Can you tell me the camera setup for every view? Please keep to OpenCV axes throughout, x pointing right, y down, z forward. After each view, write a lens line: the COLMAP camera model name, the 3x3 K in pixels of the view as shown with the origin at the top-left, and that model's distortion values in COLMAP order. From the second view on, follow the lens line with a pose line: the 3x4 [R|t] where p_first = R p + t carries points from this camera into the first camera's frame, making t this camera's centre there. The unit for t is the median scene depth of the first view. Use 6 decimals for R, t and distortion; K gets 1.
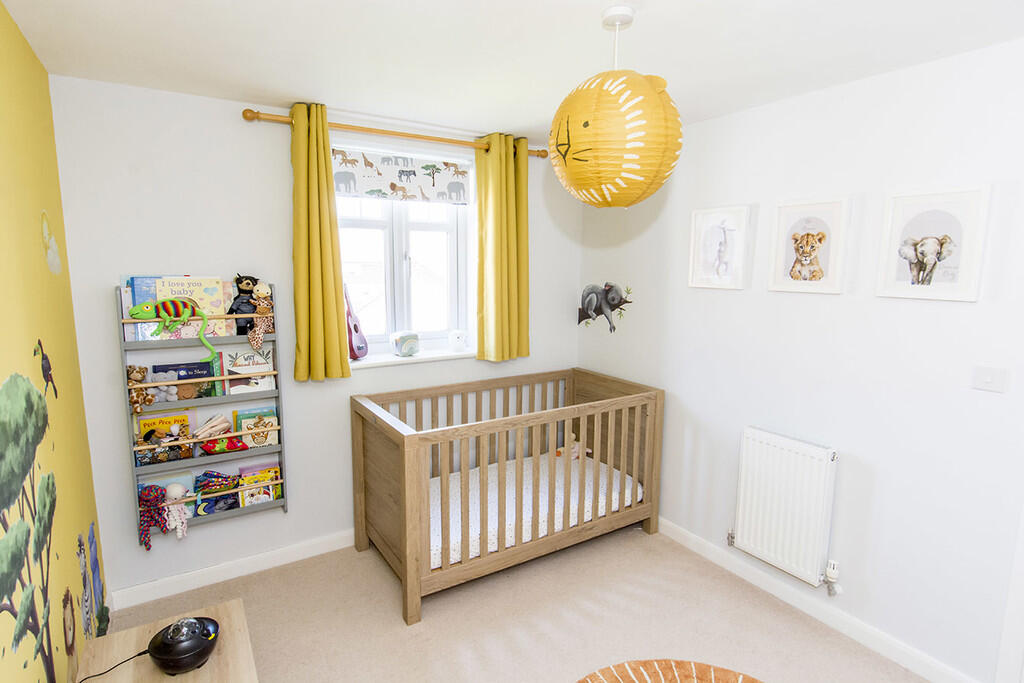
lens RADIAL K [[539.6, 0, 508.6], [0, 539.6, 340.7], [0, 0, 1]] dist [0.004062, 0.001126]
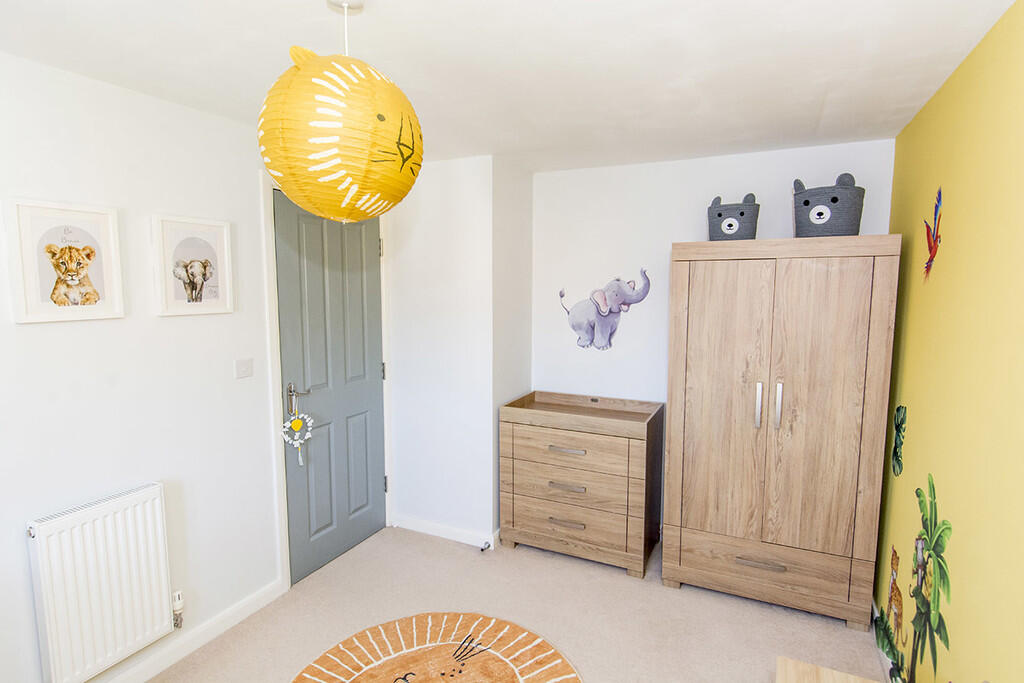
lens RADIAL K [[539.6, 0, 508.6], [0, 539.6, 340.7], [0, 0, 1]] dist [0.004062, 0.001126]
pose [[-0.516791, -0.101691, 0.850051, -0.735015], [0.117172, 0.975175, 0.187895, -0.216522], [-0.848055, 0.196705, -0.492046, 1.373896]]
